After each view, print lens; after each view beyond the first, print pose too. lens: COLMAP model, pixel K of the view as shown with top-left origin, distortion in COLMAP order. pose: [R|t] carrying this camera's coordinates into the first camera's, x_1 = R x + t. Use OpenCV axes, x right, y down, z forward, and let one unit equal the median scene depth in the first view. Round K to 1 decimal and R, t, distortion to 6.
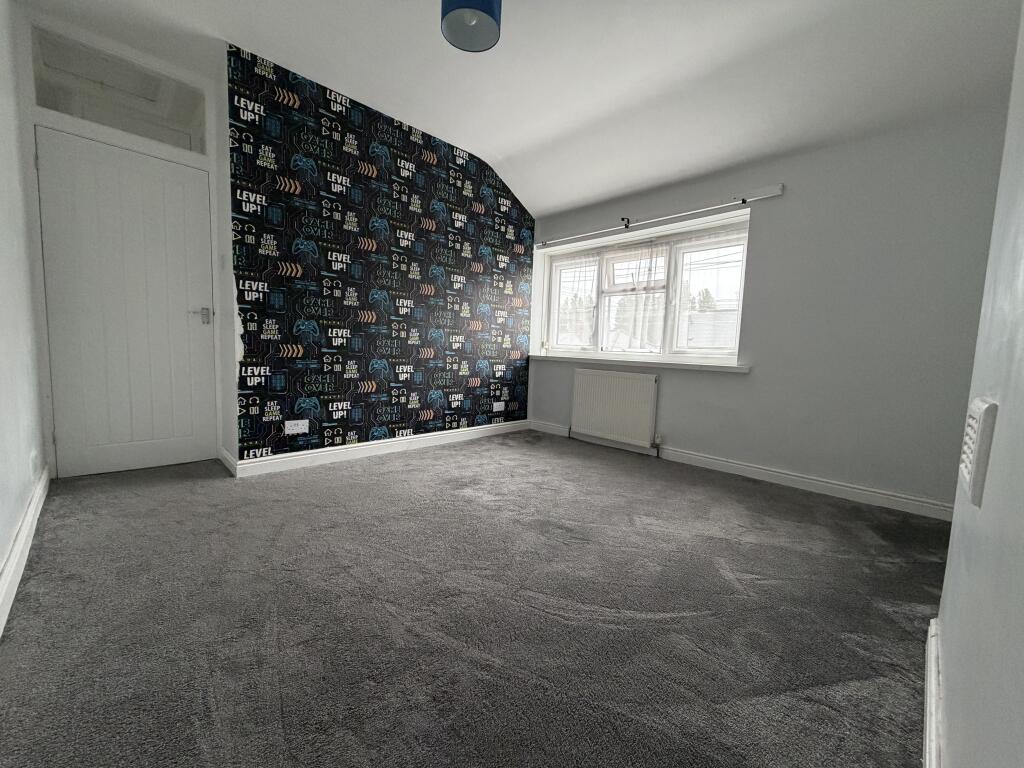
lens RADIAL K [[411.9, 0, 512.0], [0, 411.9, 384.0], [0, 0, 1]] dist [0.001245, -0.000099]
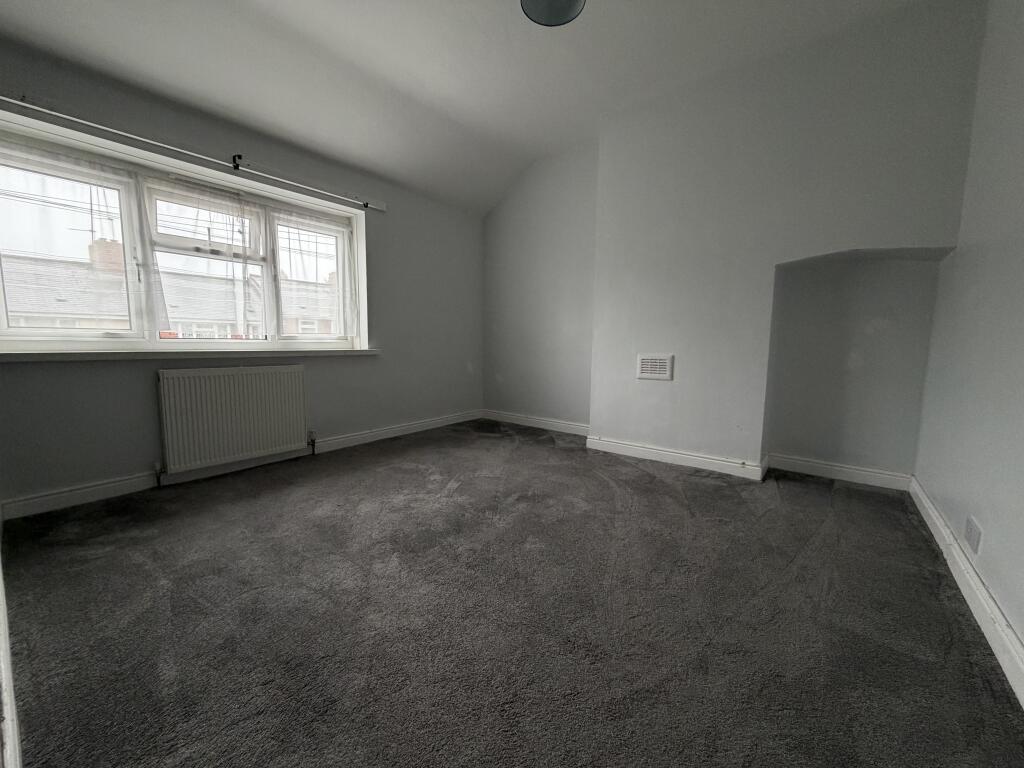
lens RADIAL K [[411.9, 0, 512.0], [0, 411.9, 384.0], [0, 0, 1]] dist [0.001245, -0.000099]
pose [[-0.138771, -0.151882, 0.978608, -0.567437], [0.062214, 0.984881, 0.161678, -0.094698], [-0.988368, 0.083320, -0.127224, 0.652946]]
